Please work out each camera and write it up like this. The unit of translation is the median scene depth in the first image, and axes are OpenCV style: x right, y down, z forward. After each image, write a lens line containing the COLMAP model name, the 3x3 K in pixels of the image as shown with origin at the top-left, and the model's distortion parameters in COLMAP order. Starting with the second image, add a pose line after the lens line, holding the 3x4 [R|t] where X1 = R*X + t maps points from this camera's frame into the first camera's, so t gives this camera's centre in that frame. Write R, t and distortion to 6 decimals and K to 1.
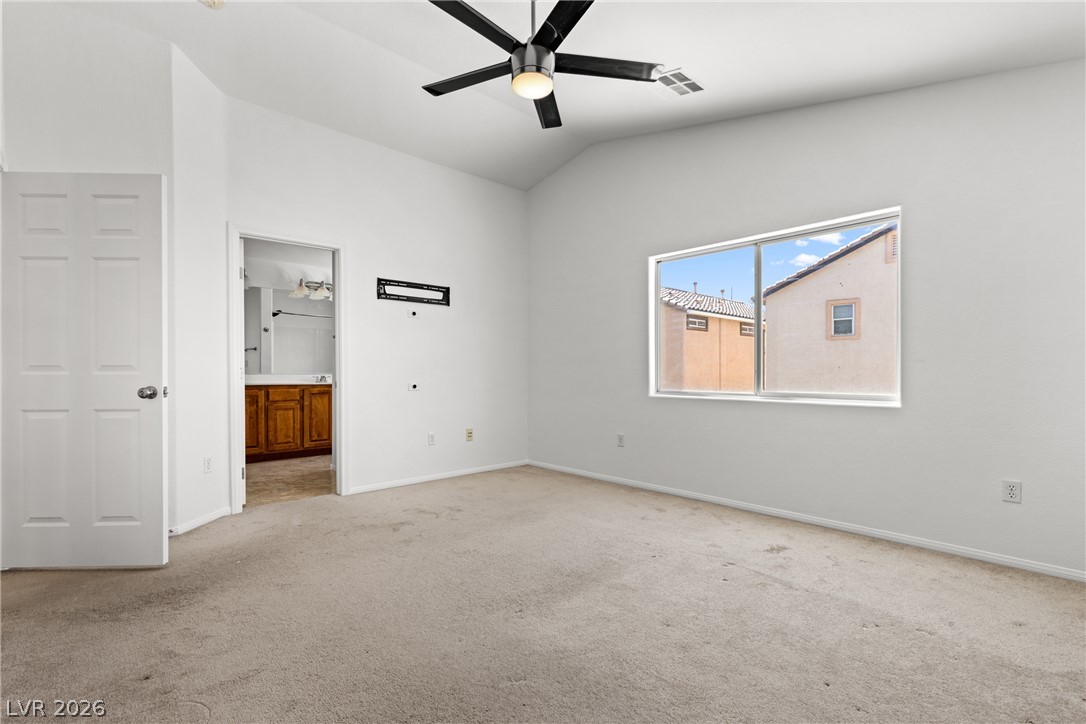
lens RADIAL K [[497.1, 0, 547.0], [0, 497.1, 370.7], [0, 0, 1]] dist [0.003163, -0.000400]
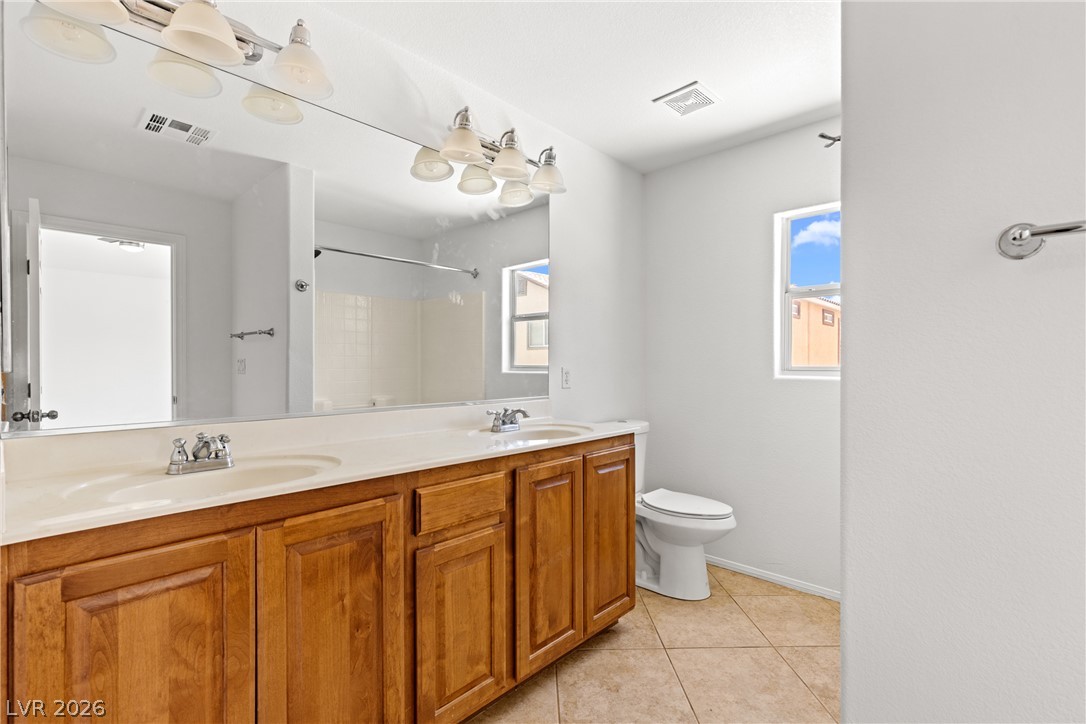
lens RADIAL K [[497.1, 0, 539.7], [0, 497.1, 364.1], [0, 0, 1]] dist [0.003163, -0.000400]
pose [[0.998489, 0.002691, 0.054887, -0.499855], [-0.002859, 0.999992, 0.002969, -0.023324], [-0.054878, -0.003122, 0.998488, 0.734211]]
